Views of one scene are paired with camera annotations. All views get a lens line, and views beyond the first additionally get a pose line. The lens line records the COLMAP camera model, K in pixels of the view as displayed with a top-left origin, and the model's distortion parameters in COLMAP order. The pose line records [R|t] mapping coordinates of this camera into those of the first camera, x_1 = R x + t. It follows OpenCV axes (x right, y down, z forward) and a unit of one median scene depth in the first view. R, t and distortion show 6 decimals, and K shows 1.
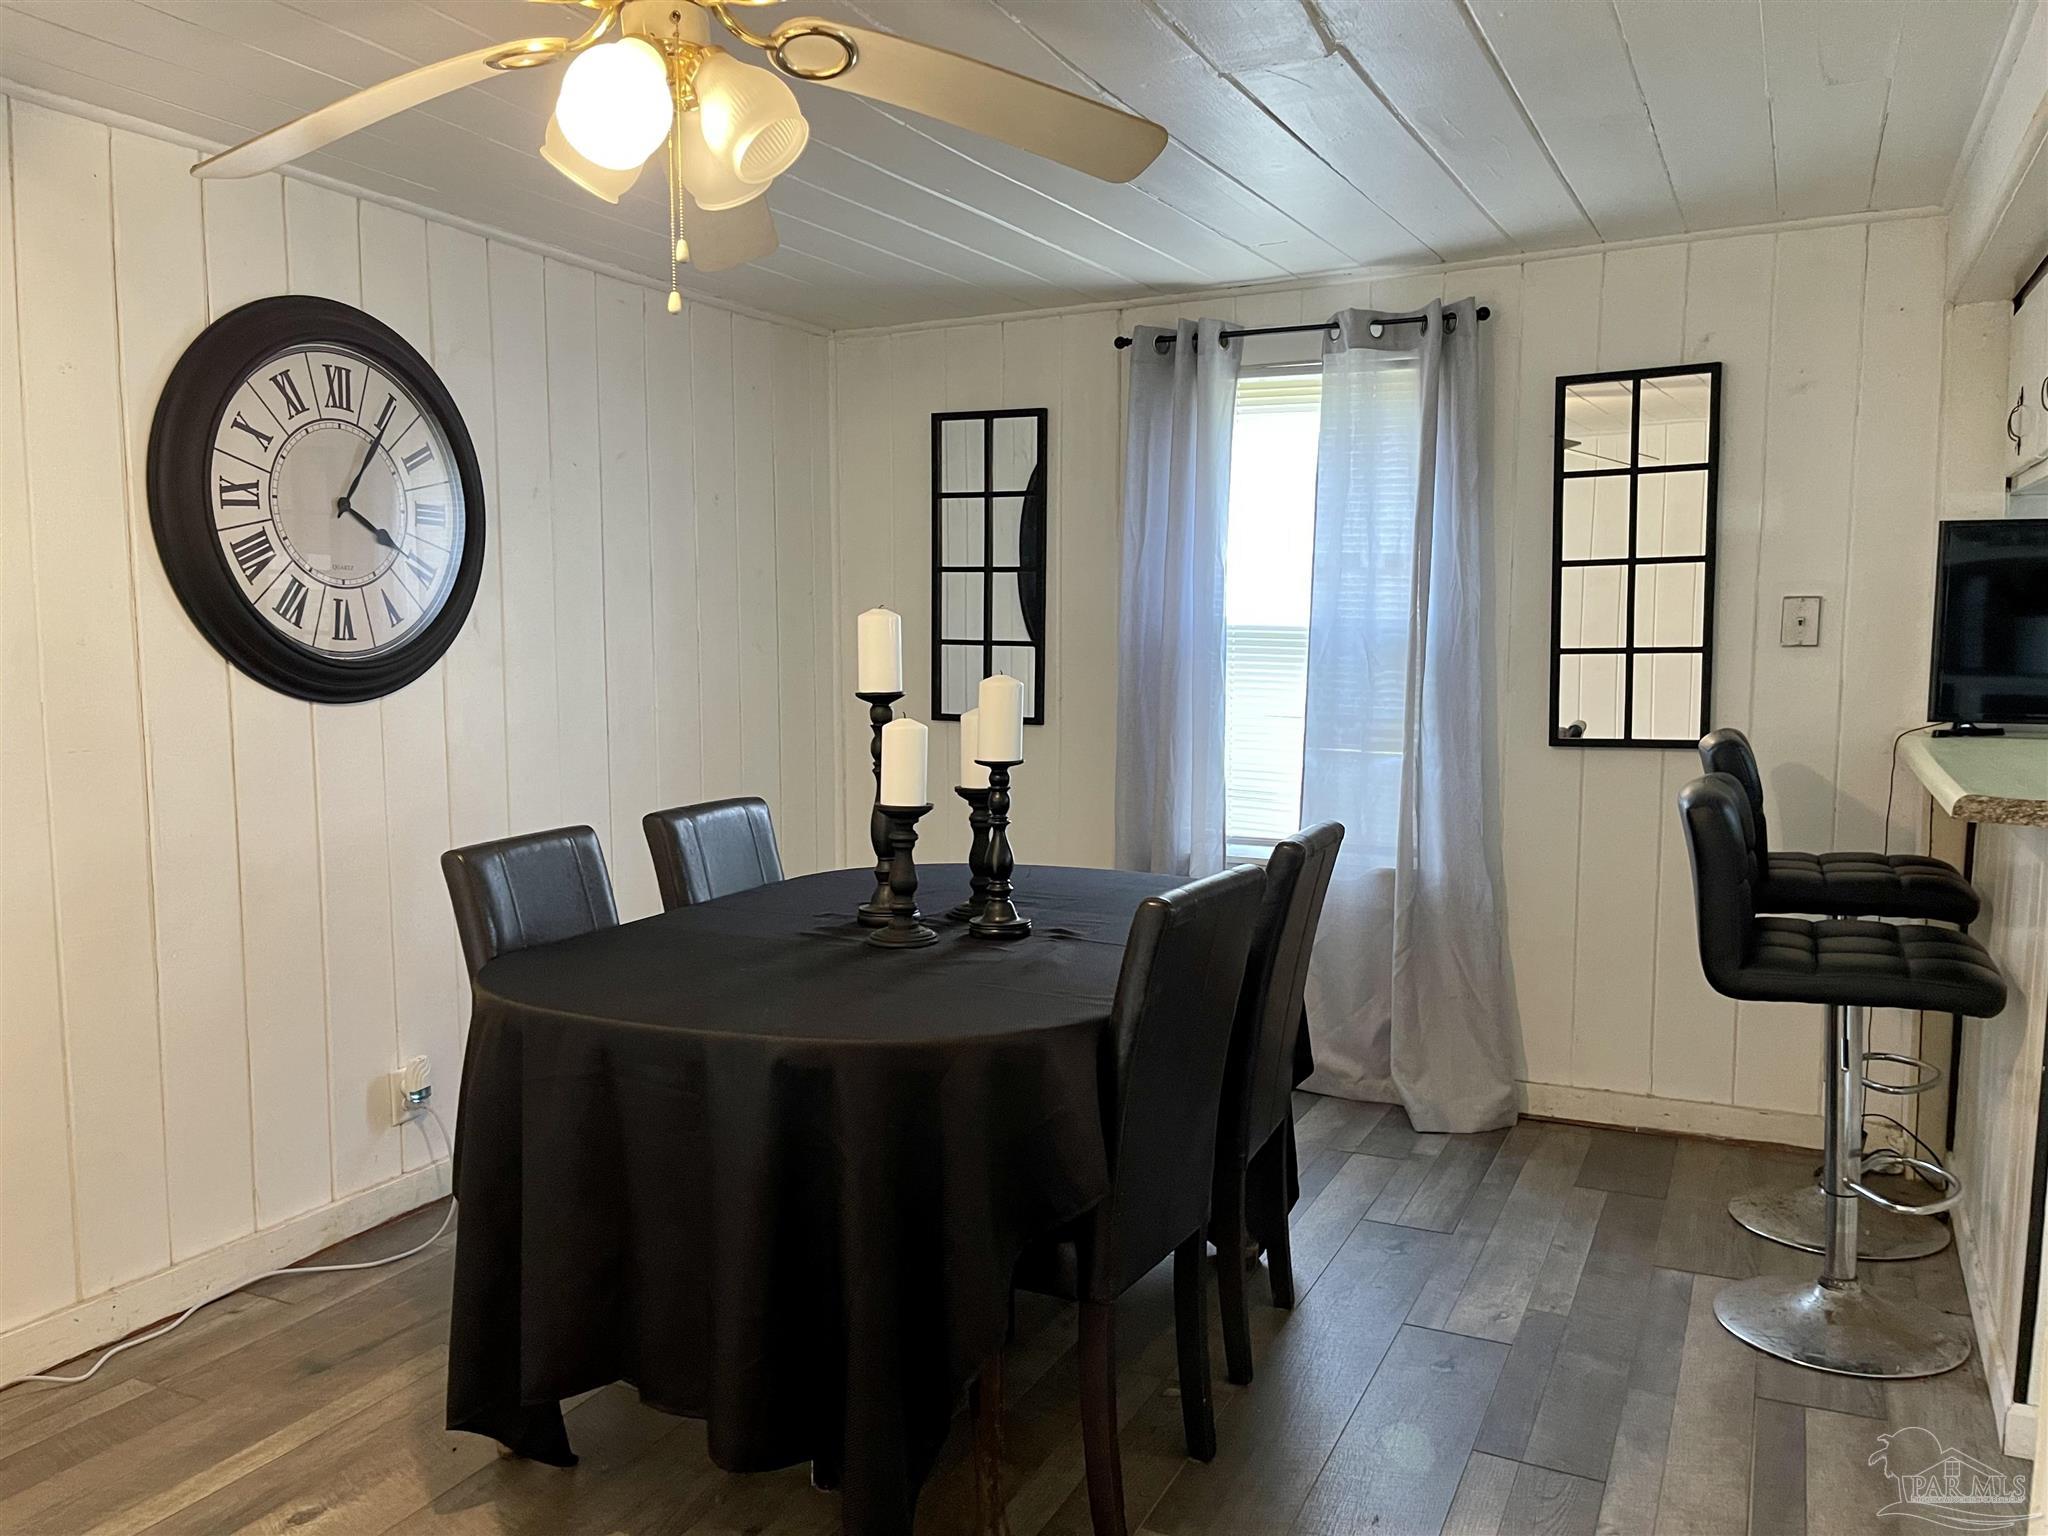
lens RADIAL K [[1563.0, 0, 1008.8], [0, 1563.0, 773.0], [0, 0, 1]] dist [0.071902, -0.092564]
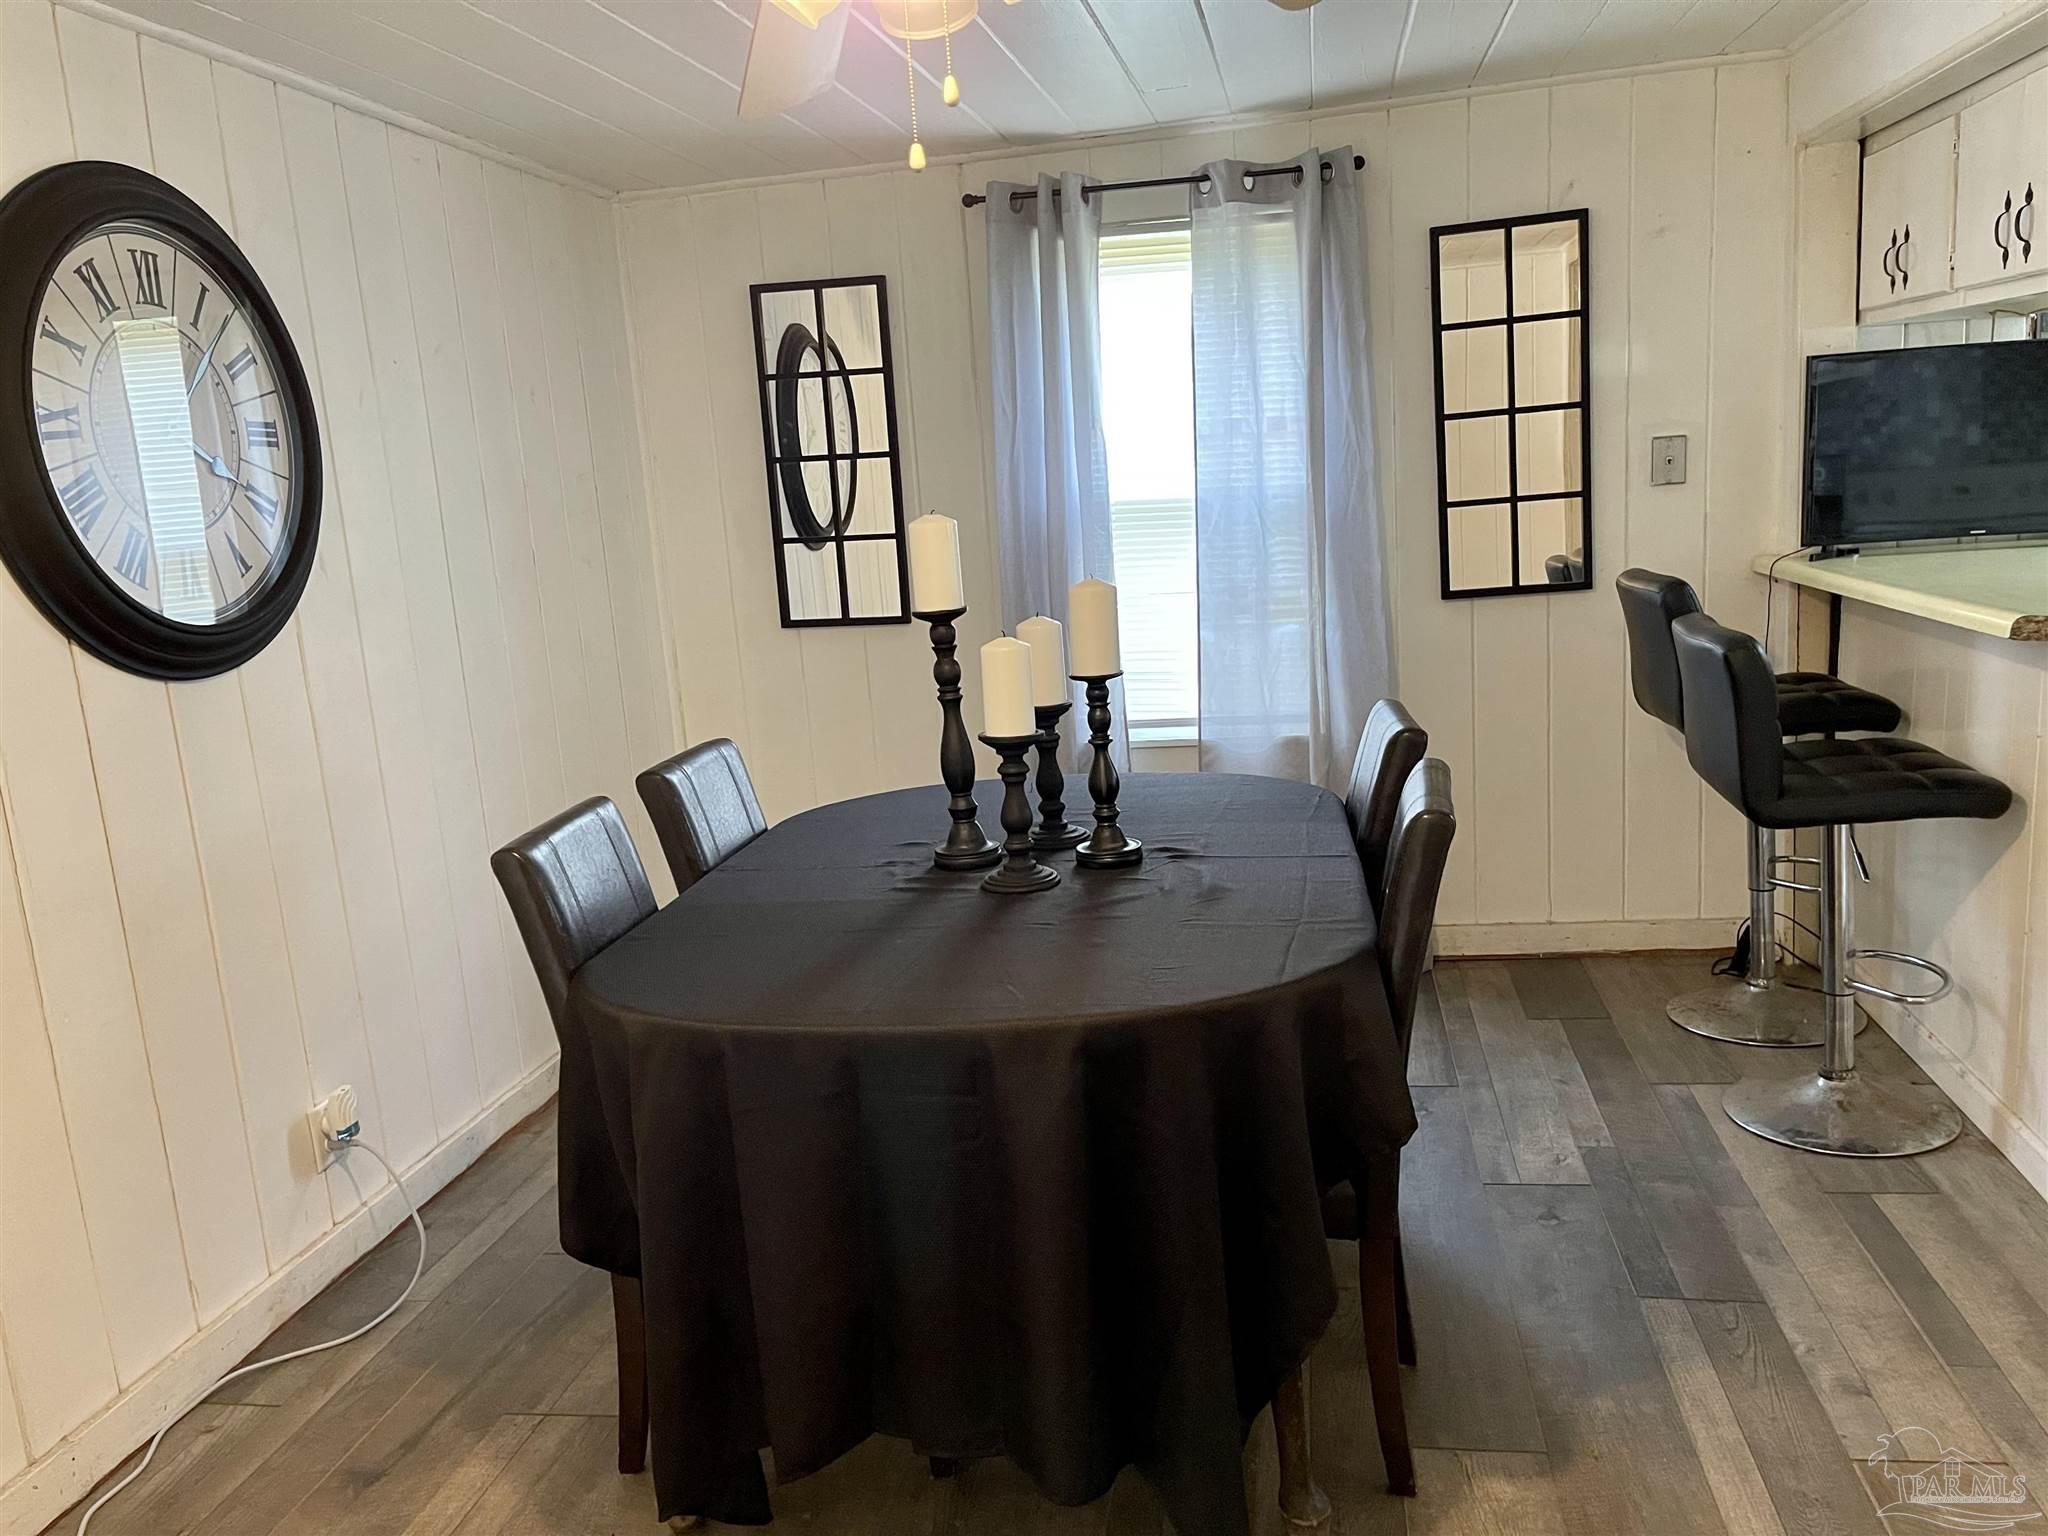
lens RADIAL K [[1563.0, 0, 1030.5], [0, 1563.0, 777.1], [0, 0, 1]] dist [0.071902, -0.092564]
pose [[0.957336, -0.116846, 0.264301, -0.219823], [0.094362, 0.990873, 0.096265, -0.029987], [-0.273137, -0.067218, 0.959624, 0.099591]]
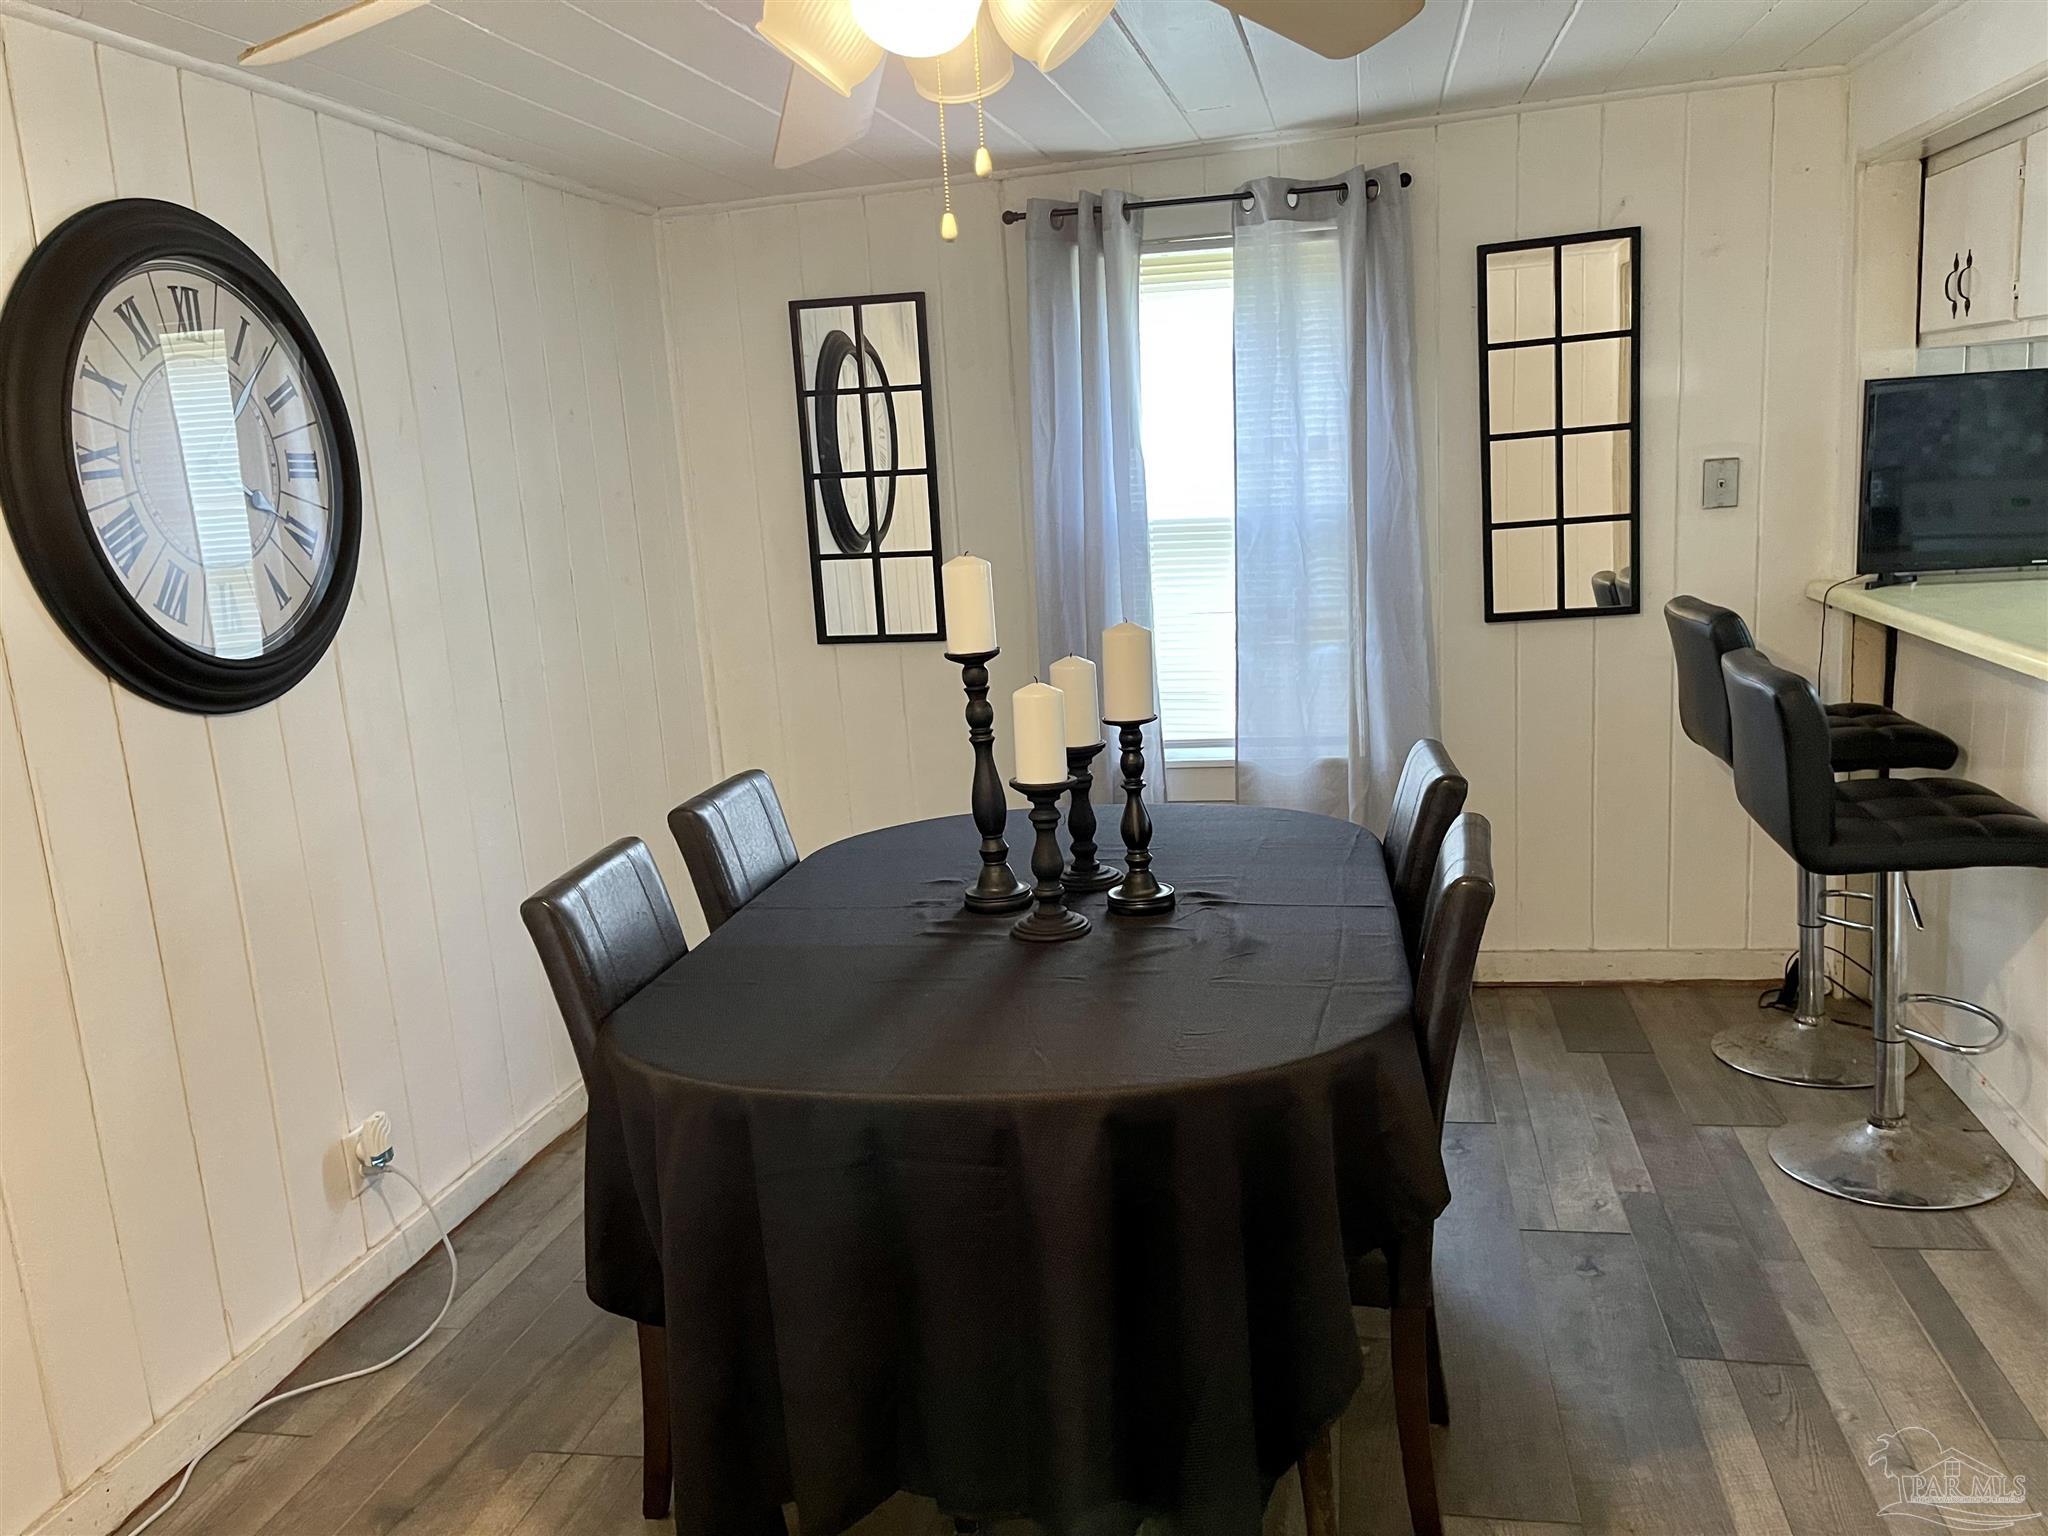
lens RADIAL K [[1563.0, 0, 1024.5], [0, 1563.0, 774.4], [0, 0, 1]] dist [0.071902, -0.092564]
pose [[0.965672, -0.109336, 0.235633, -0.212095], [0.087600, 0.991038, 0.100846, -0.054387], [-0.244547, -0.076743, 0.966596, 0.107134]]
